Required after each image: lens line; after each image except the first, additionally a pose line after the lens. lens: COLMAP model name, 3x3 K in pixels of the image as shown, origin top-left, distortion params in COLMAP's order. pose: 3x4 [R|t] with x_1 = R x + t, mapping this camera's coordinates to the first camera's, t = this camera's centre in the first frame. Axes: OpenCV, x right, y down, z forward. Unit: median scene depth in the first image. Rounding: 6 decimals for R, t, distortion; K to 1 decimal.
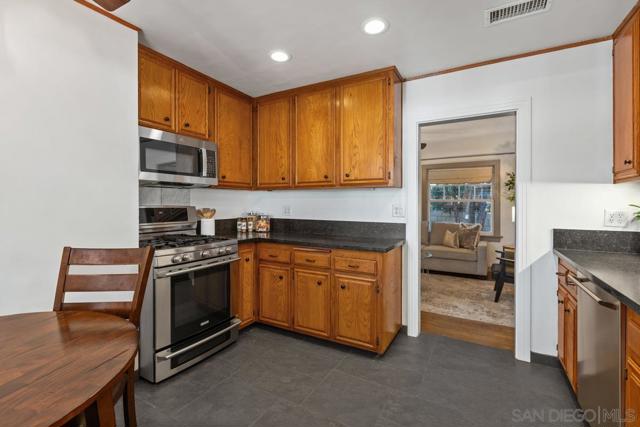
lens RADIAL K [[283.3, 0, 325.1], [0, 283.3, 203.5], [0, 0, 1]] dist [-0.000423, -0.001592]
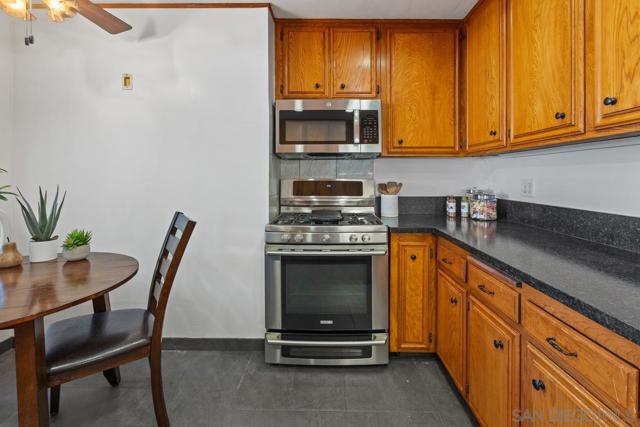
lens RADIAL K [[283.3, 0, 332.2], [0, 283.3, 178.1], [0, 0, 1]] dist [-0.000423, -0.001592]
pose [[0.478761, 0.003283, -0.877939, 0.226422], [0.001556, 0.999988, 0.004588, 0.001289], [0.877944, -0.003562, 0.478750, 0.470920]]
